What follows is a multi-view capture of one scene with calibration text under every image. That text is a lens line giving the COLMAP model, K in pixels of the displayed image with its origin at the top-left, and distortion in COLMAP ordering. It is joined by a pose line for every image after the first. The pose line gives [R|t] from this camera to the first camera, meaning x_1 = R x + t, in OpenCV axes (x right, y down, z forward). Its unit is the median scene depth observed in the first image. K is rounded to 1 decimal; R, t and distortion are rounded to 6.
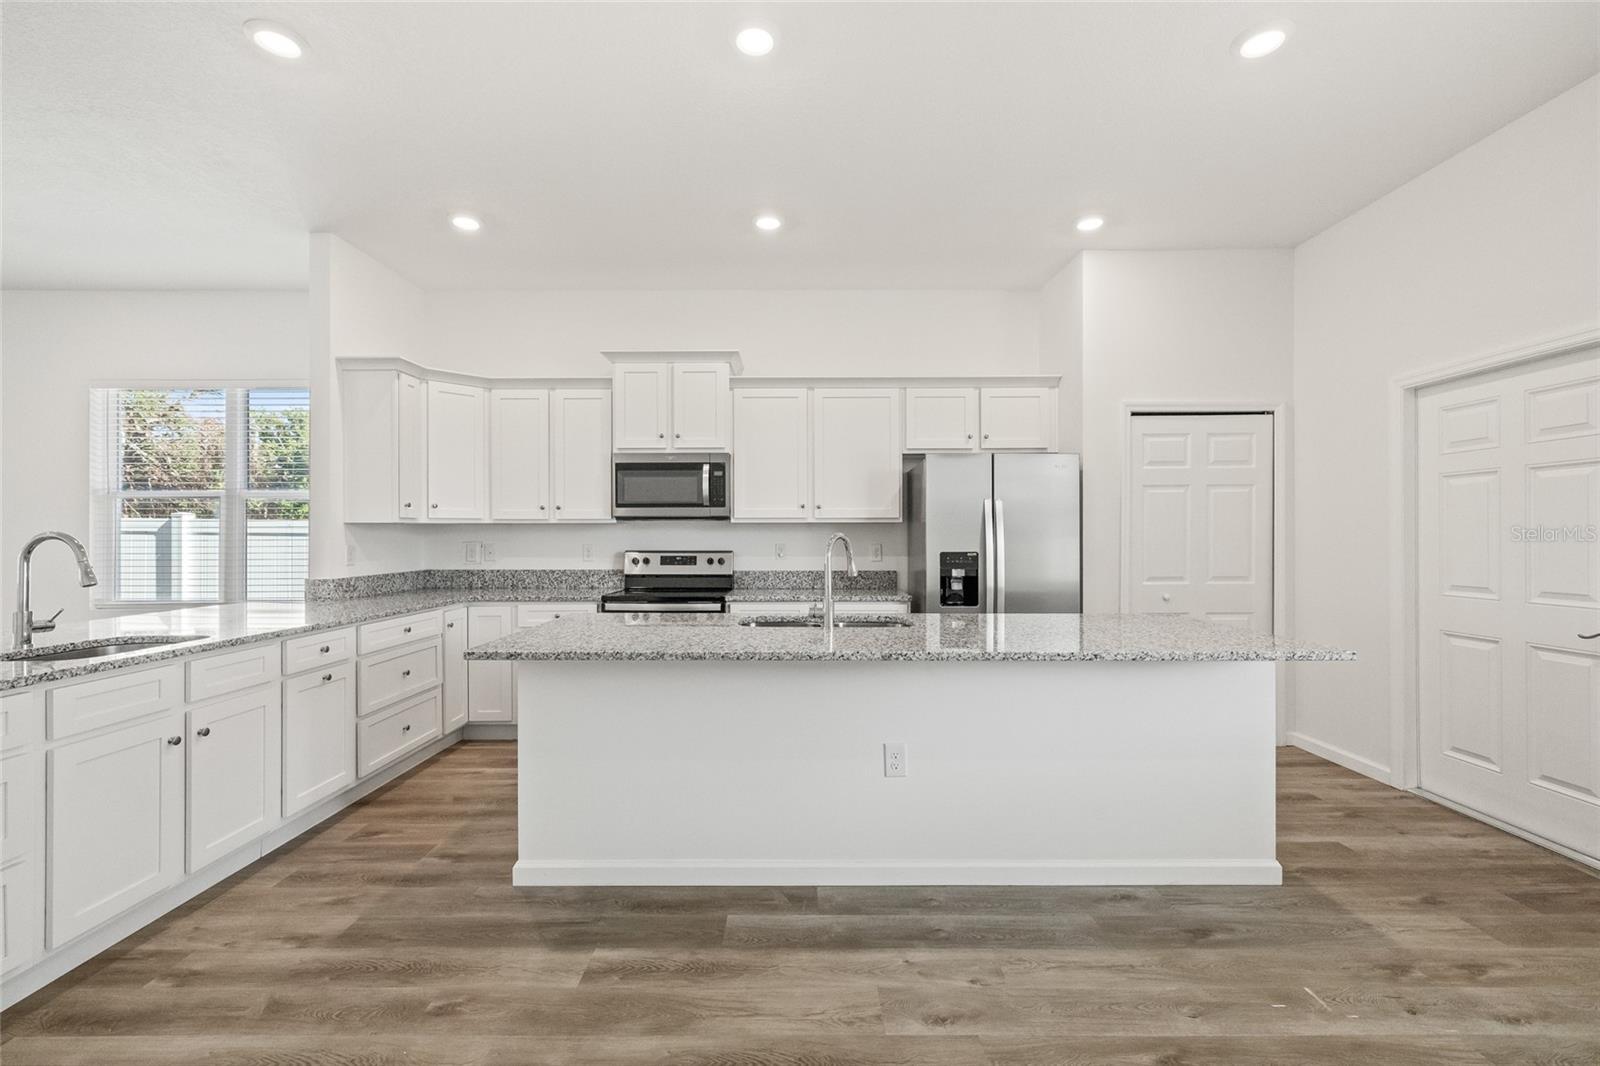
lens RADIAL K [[677.4, 0, 801.7], [0, 677.4, 534.9], [0, 0, 1]] dist [-0.001505, 0.000472]
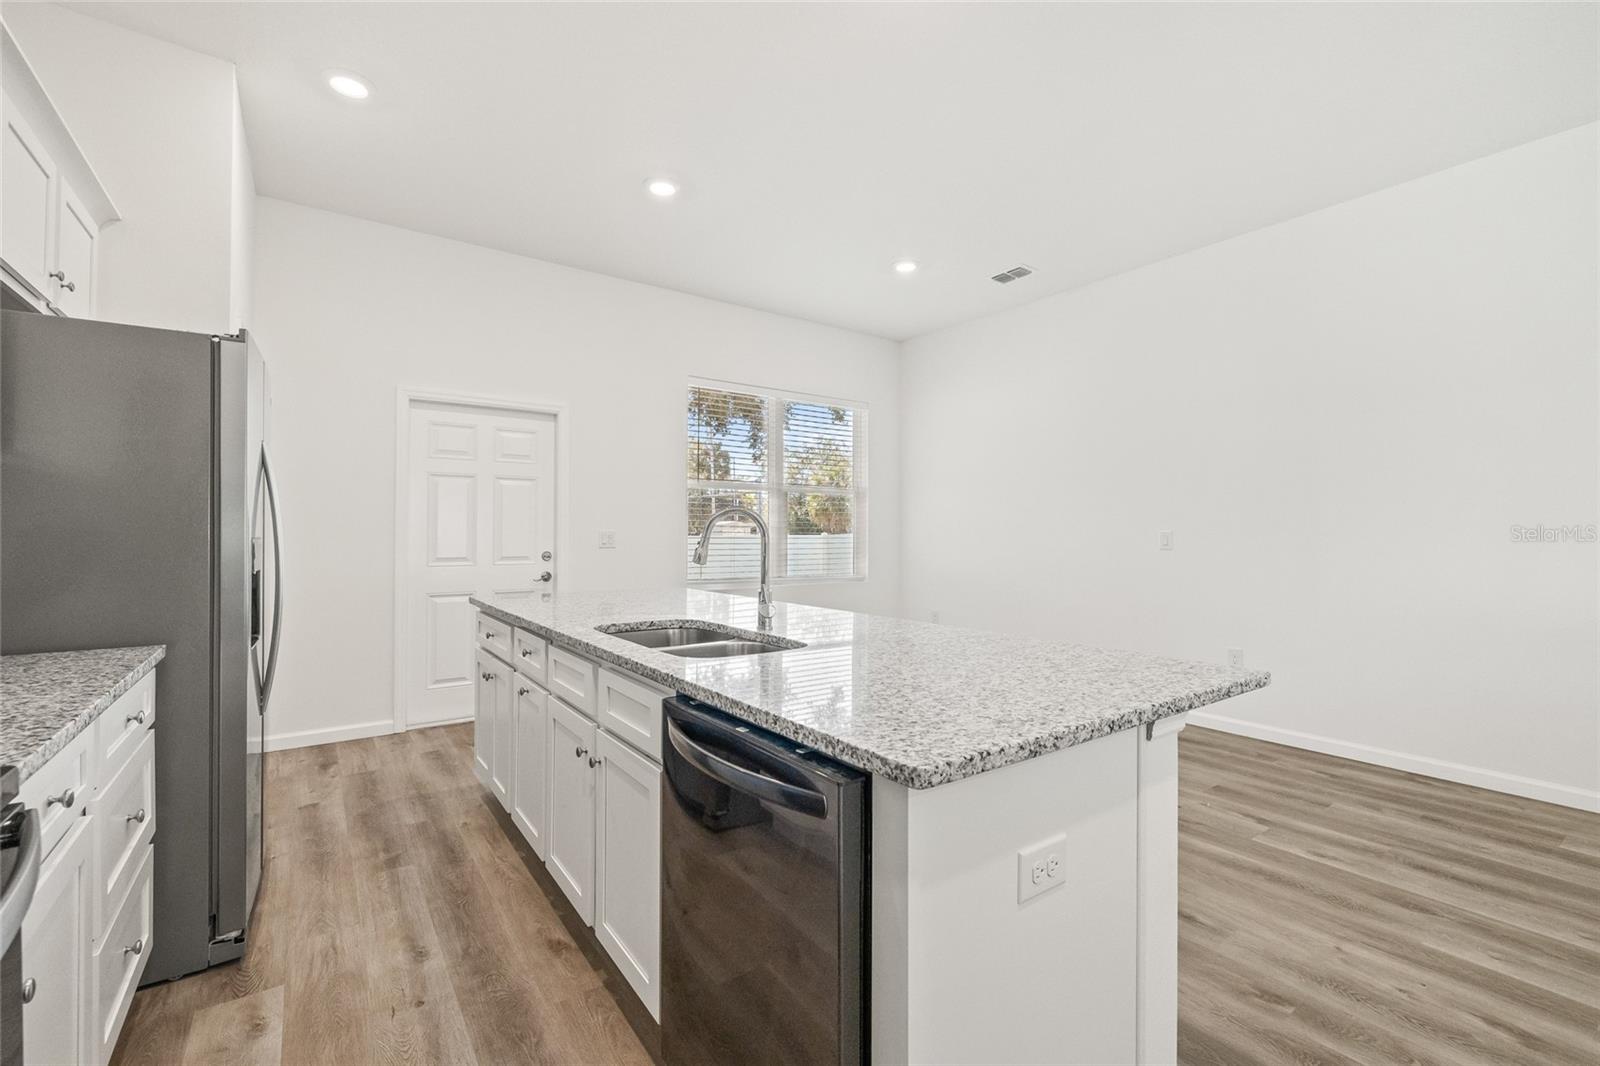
lens RADIAL K [[677.4, 0, 794.9], [0, 677.4, 528.6], [0, 0, 1]] dist [-0.001505, 0.000472]
pose [[-0.581643, 0.005767, 0.813424, -0.472024], [-0.006470, 0.999910, -0.011716, 0.025060], [-0.813418, -0.012078, -0.581554, 1.090152]]
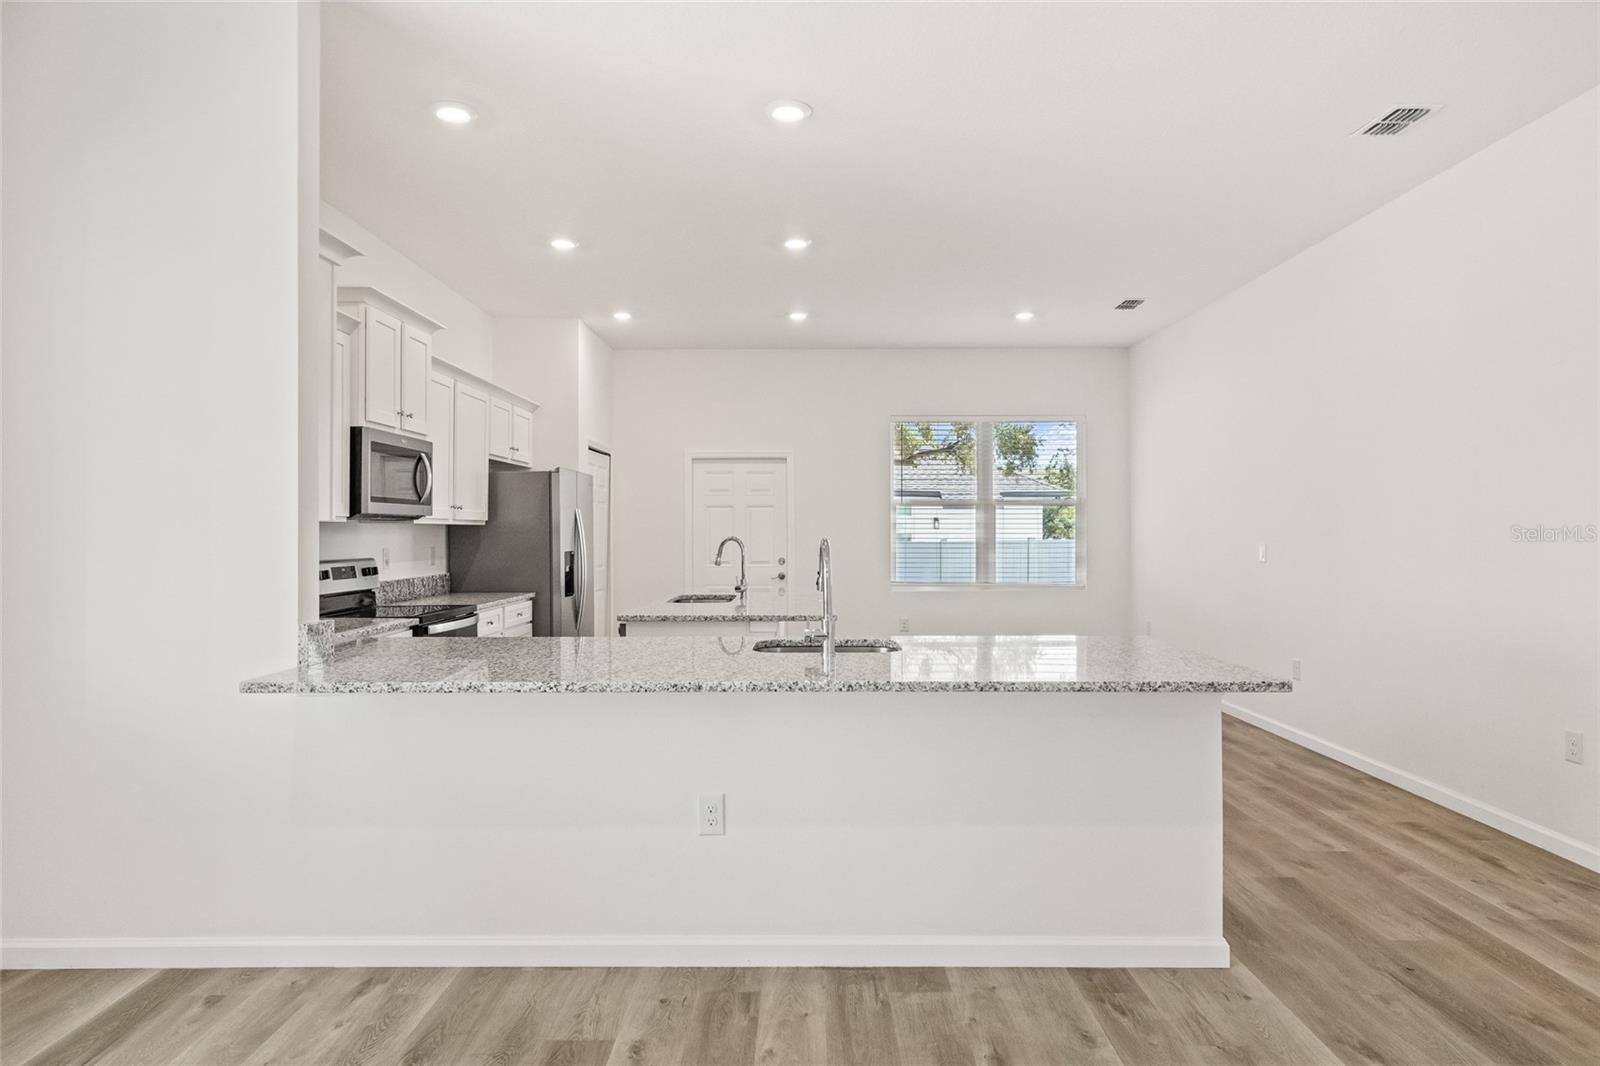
lens RADIAL K [[908.7, 0, 812.8], [0, 908.7, 529.5], [0, 0, 1]] dist [-0.018583, -0.000446]
pose [[-0.007097, 0.004974, 0.999962, -1.550003], [-0.001600, 0.999986, -0.004985, -0.006659], [-0.999974, -0.001635, -0.007089, 0.653591]]
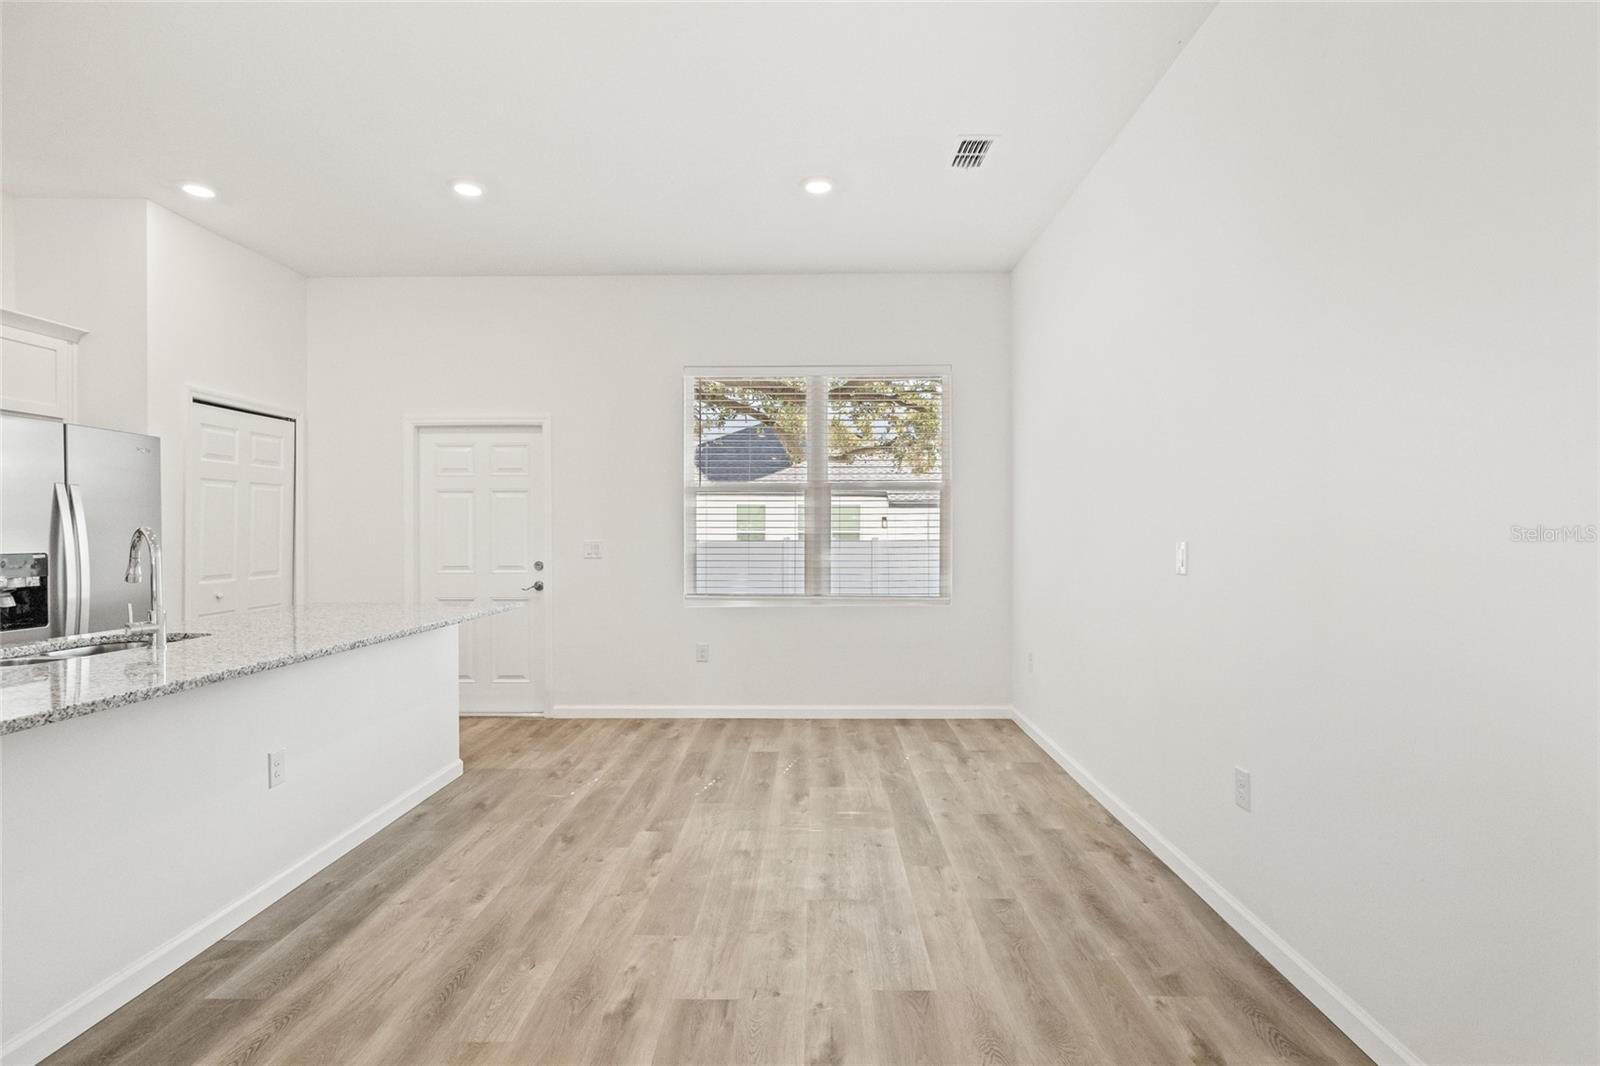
lens RADIAL K [[781.4, 0, 813.4], [0, 781.4, 536.5], [0, 0, 1]] dist [-0.006050, -0.000536]
pose [[0.005550, -0.002657, 0.999981, -0.662592], [-0.002170, 0.999994, 0.002669, 0.003513], [-0.999982, -0.002185, 0.005544, 0.171574]]
